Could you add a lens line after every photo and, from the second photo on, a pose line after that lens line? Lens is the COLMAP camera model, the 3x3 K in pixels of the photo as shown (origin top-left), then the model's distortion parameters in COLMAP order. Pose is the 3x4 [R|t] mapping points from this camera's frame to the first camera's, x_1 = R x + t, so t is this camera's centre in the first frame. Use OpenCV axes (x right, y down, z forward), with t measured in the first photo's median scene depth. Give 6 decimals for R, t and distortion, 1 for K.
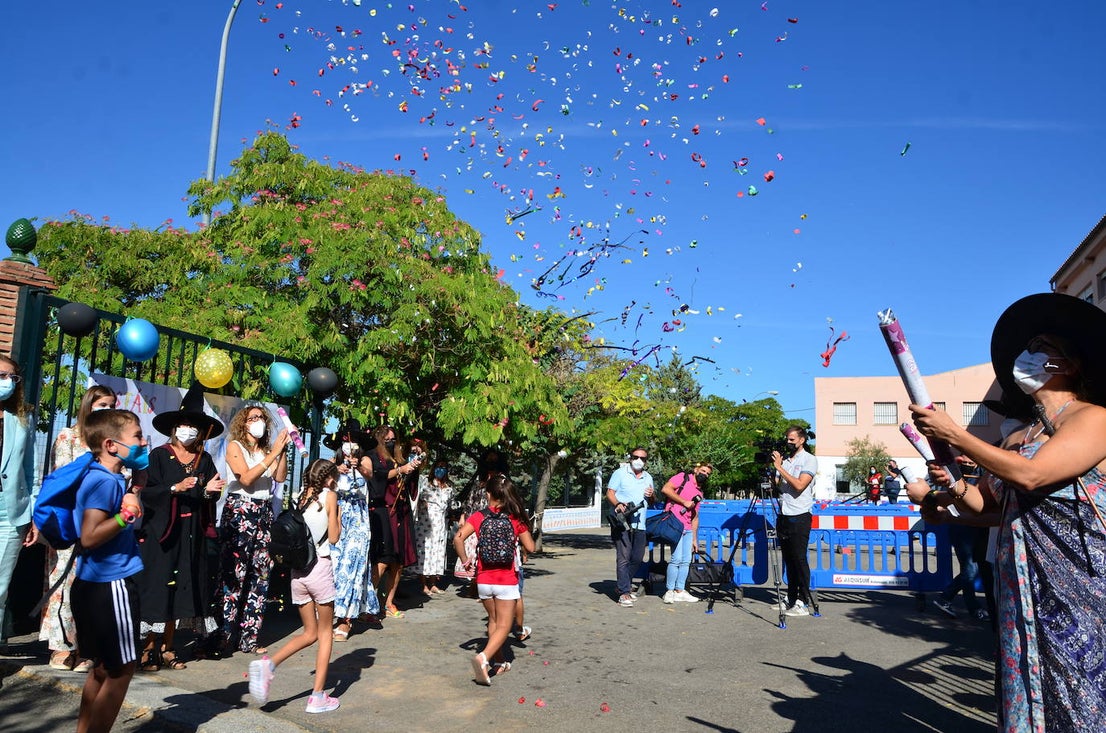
lens RADIAL K [[831.6, 0, 548.9], [0, 831.6, 367.5], [0, 0, 1]] dist [-0.093796, 0.000993]
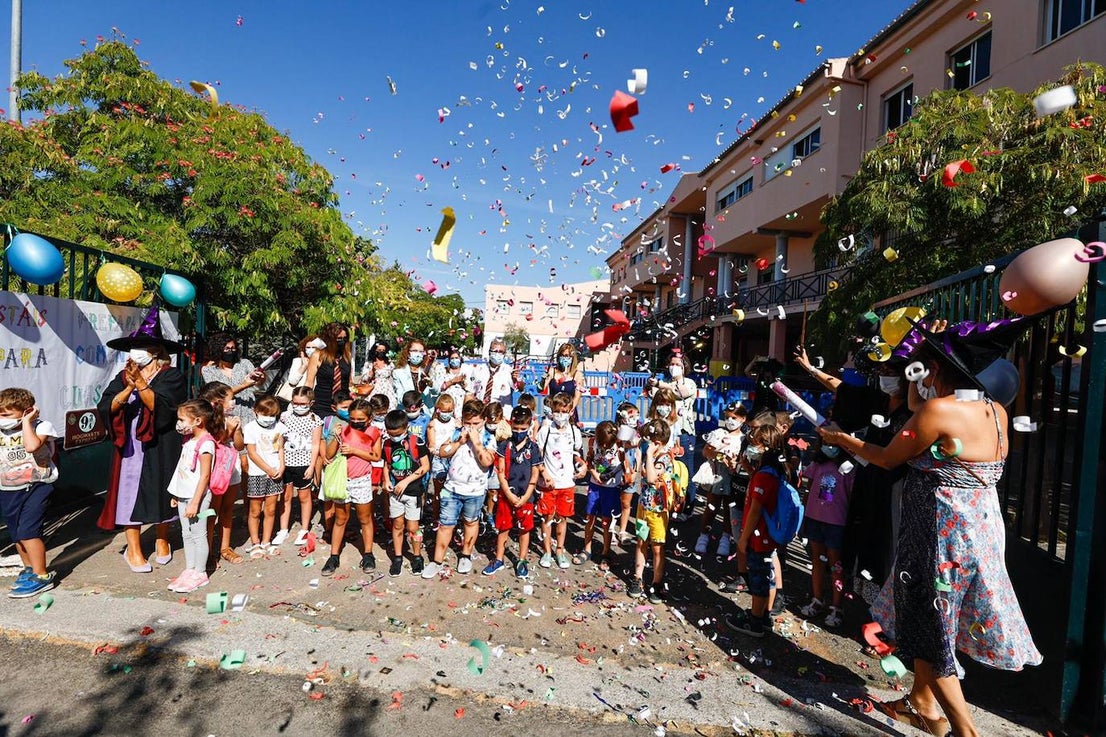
lens RADIAL K [[507.7, 0, 539.7], [0, 507.7, 362.4], [0, 0, 1]] dist [-0.030087, 0.009716]
pose [[0.899308, 0.003879, 0.437298, -0.143931], [-0.082390, 0.983556, 0.160713, -0.032815], [-0.429484, -0.180560, 0.884840, 0.135041]]
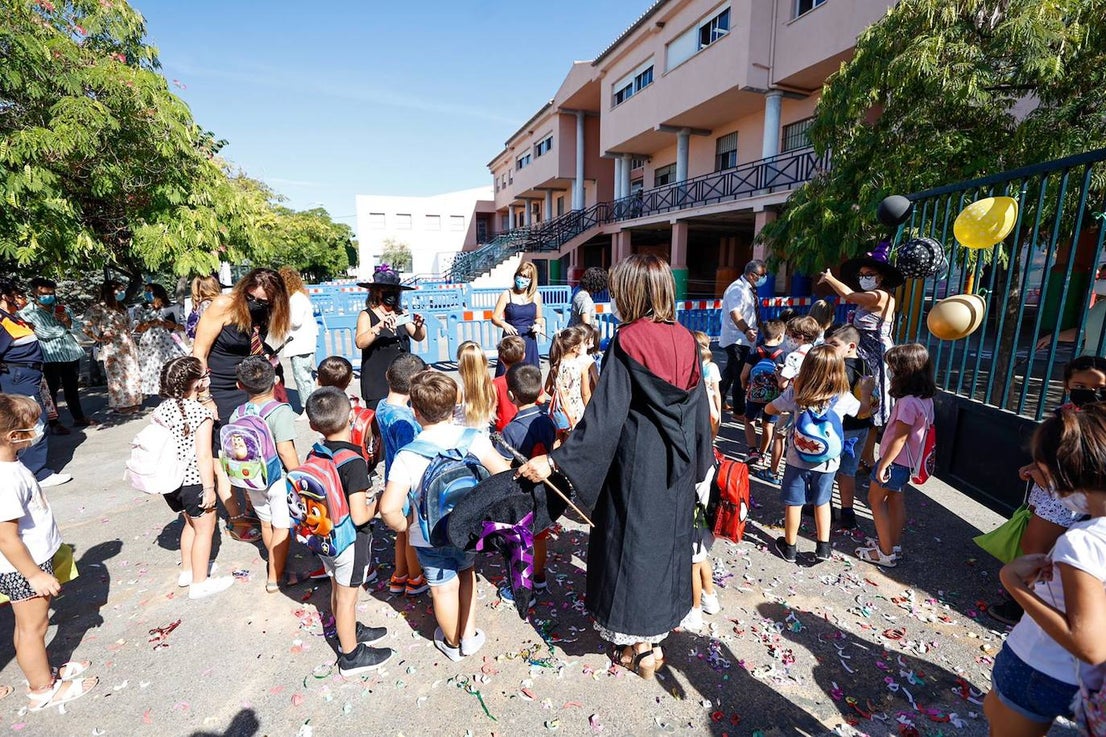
lens RADIAL K [[507.7, 0, 543.3], [0, 507.7, 368.8], [0, 0, 1]] dist [-0.030087, 0.009716]
pose [[0.768006, -0.158120, 0.620616, -0.148195], [-0.063117, 0.945639, 0.319036, -0.013080], [-0.637325, -0.284193, 0.716276, 0.309753]]
